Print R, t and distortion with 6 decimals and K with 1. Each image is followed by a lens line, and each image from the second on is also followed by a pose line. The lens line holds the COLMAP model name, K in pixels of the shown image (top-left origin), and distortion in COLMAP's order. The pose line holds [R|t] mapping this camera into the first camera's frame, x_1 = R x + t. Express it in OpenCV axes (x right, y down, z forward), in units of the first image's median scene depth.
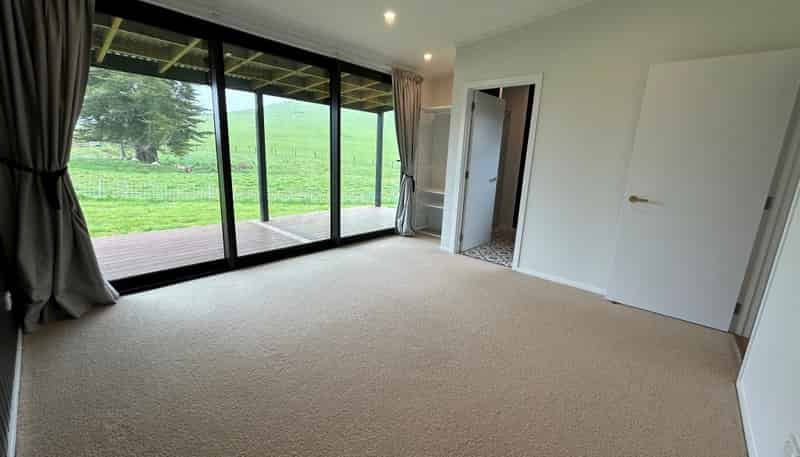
lens RADIAL K [[320.6, 0, 400.0], [0, 320.6, 228.5], [0, 0, 1]] dist [0.000641, -0.000039]
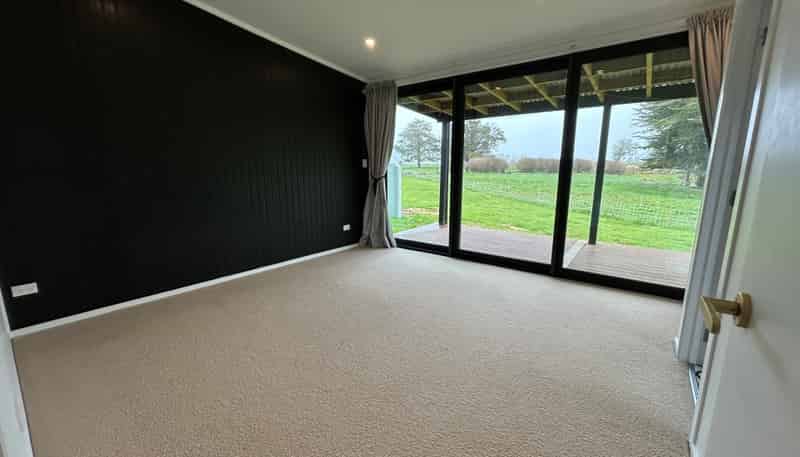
lens RADIAL K [[320.6, 0, 400.0], [0, 320.6, 228.5], [0, 0, 1]] dist [0.000641, -0.000039]
pose [[0.086323, 0.141746, -0.986132, 0.569718], [-0.222787, 0.967507, 0.119567, -0.071915], [0.971038, 0.209376, 0.115097, 0.485033]]
